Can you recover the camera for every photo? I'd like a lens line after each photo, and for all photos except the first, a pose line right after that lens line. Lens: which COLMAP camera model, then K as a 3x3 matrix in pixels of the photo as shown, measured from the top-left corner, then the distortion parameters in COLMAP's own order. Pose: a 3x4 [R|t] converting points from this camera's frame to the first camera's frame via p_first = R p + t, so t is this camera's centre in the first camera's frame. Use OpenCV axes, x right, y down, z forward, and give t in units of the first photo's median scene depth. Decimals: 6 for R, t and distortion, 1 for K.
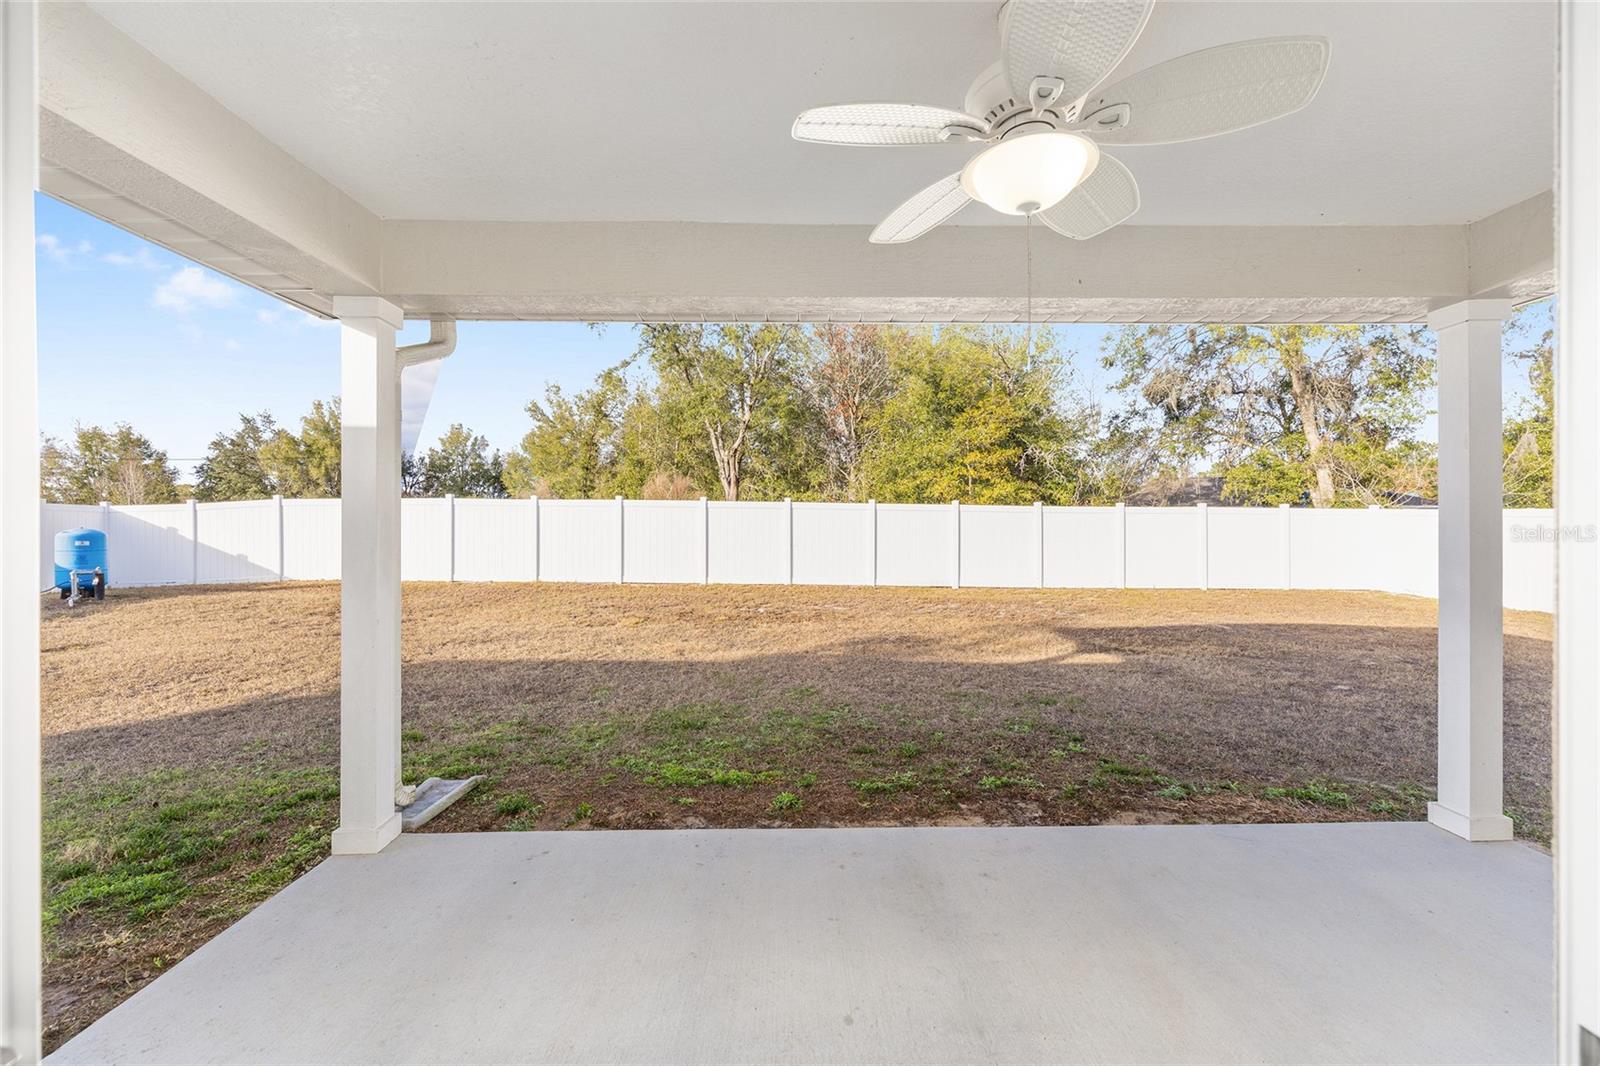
lens RADIAL K [[642.6, 0, 801.8], [0, 642.6, 529.7], [0, 0, 1]] dist [-0.002935, 0.001361]
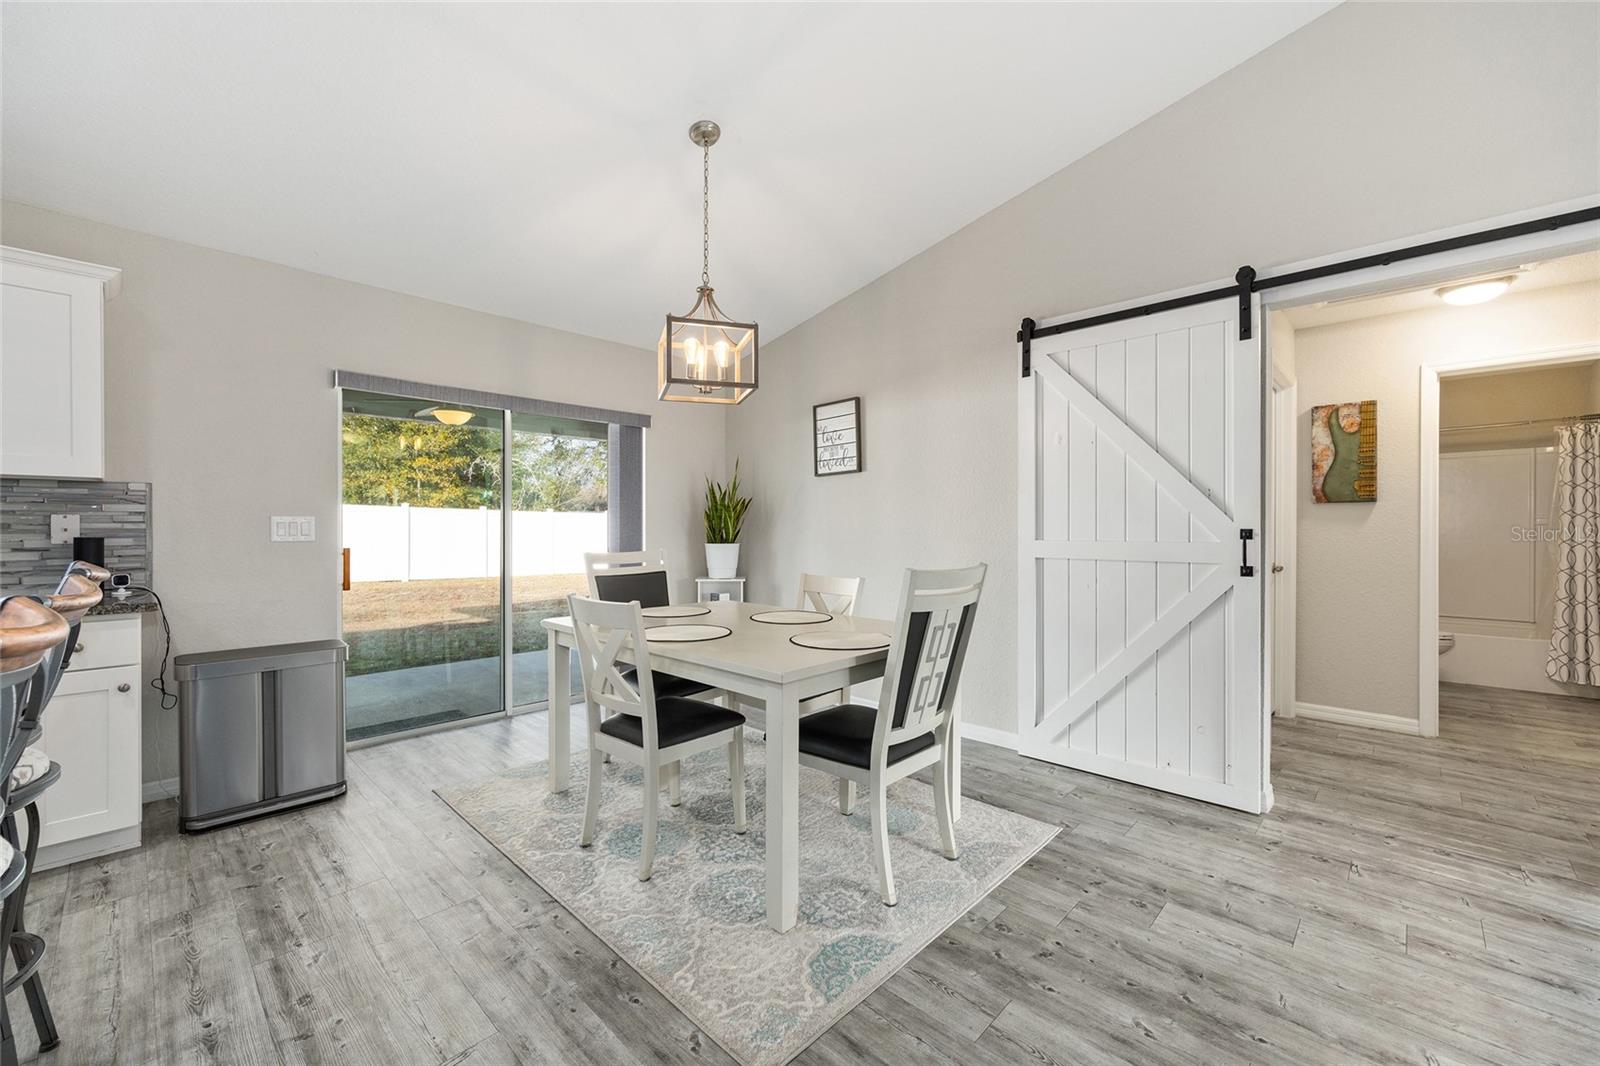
lens RADIAL K [[642.6, 0, 803.5], [0, 642.6, 528.2], [0, 0, 1]] dist [-0.002935, 0.001361]
pose [[0.694992, 0.002984, 0.719011, -0.048316], [0.000722, 0.999988, -0.004848, 0.002431], [-0.719017, 0.003888, 0.694981, -0.160600]]
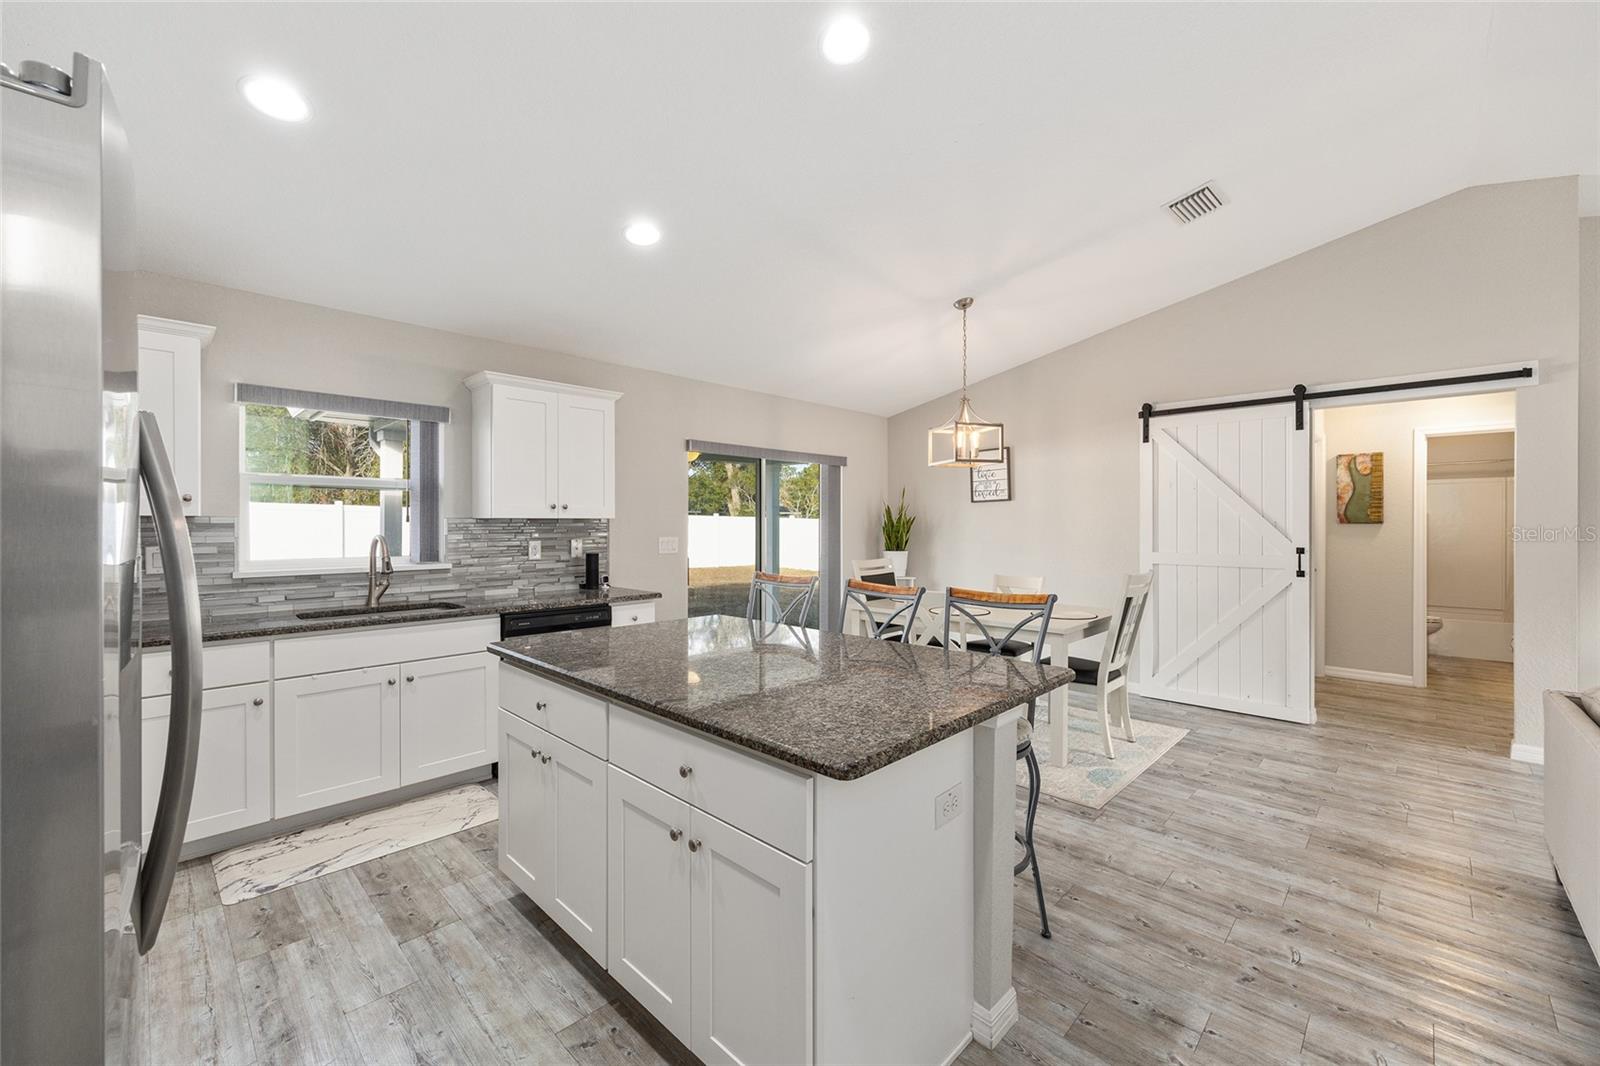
lens RADIAL K [[642.6, 0, 804.8], [0, 642.6, 524.8], [0, 0, 1]] dist [-0.002935, 0.001361]
pose [[0.700776, 0.002430, 0.713377, -0.140932], [0.001133, 0.999989, -0.004519, -0.003688], [-0.713381, 0.003975, 0.700766, -0.165427]]
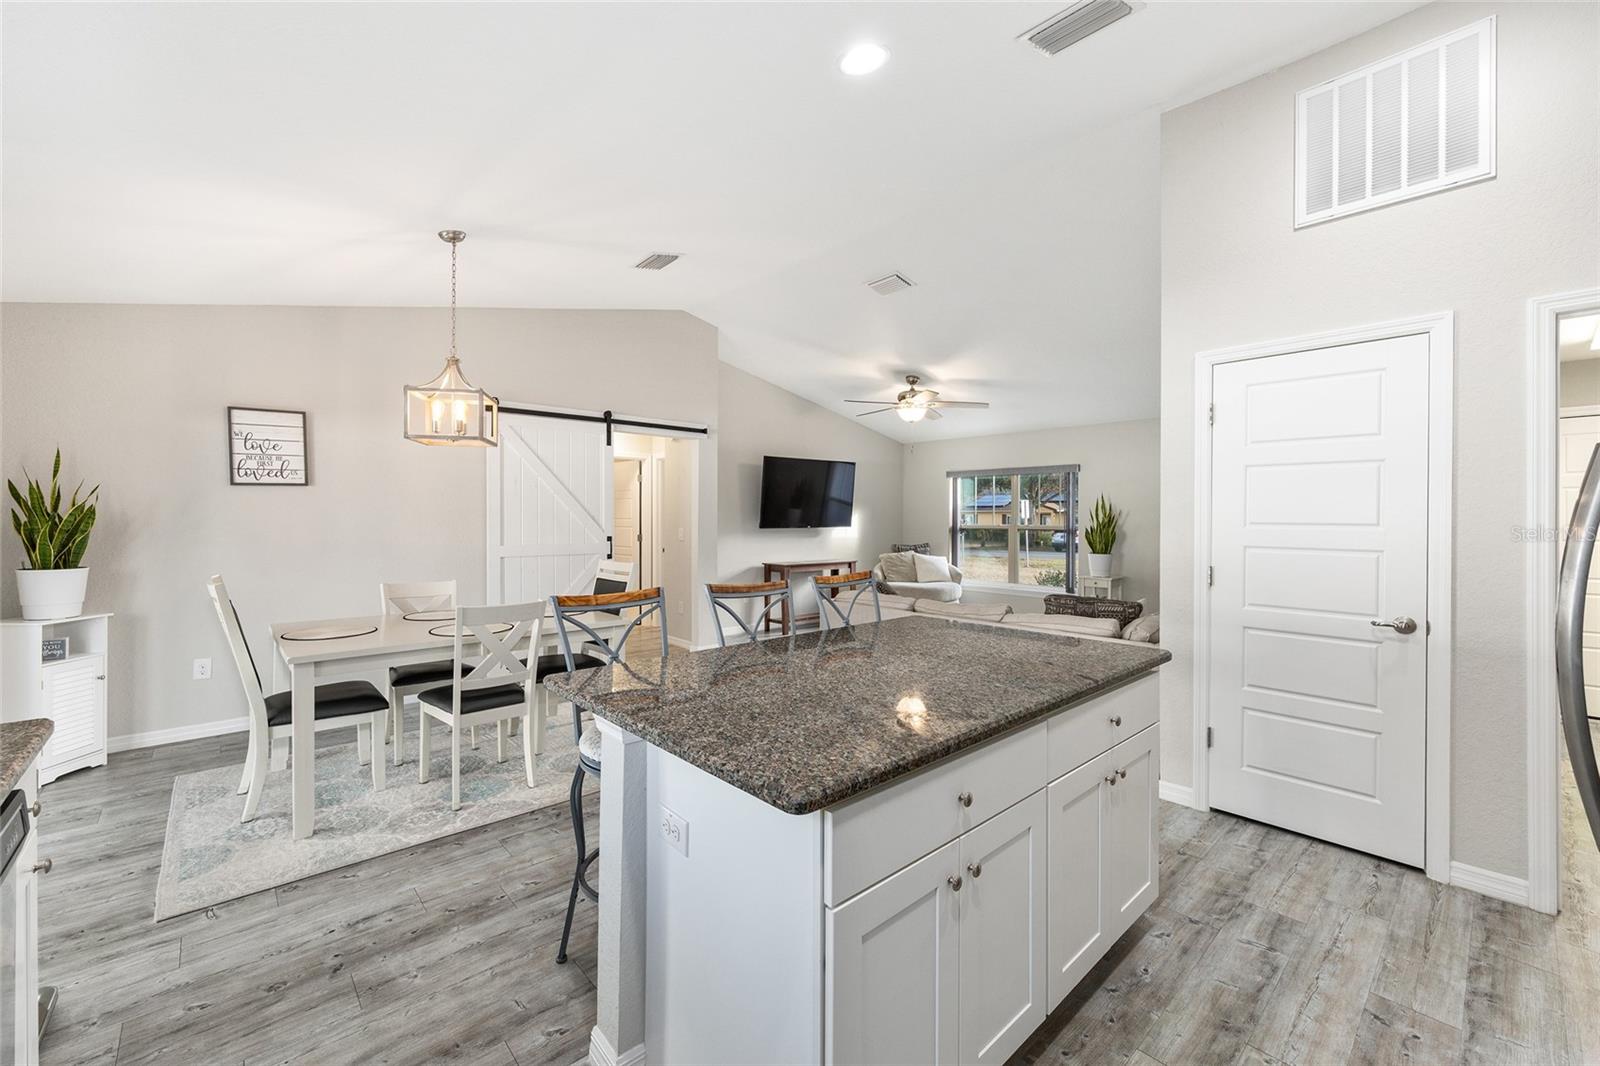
lens RADIAL K [[642.6, 0, 797.3], [0, 642.6, 522.9], [0, 0, 1]] dist [-0.002935, 0.001361]
pose [[-0.663791, -0.005618, 0.747897, -0.136101], [0.002214, 0.999953, 0.009476, -0.004913], [-0.747915, 0.007946, -0.663747, -0.032778]]
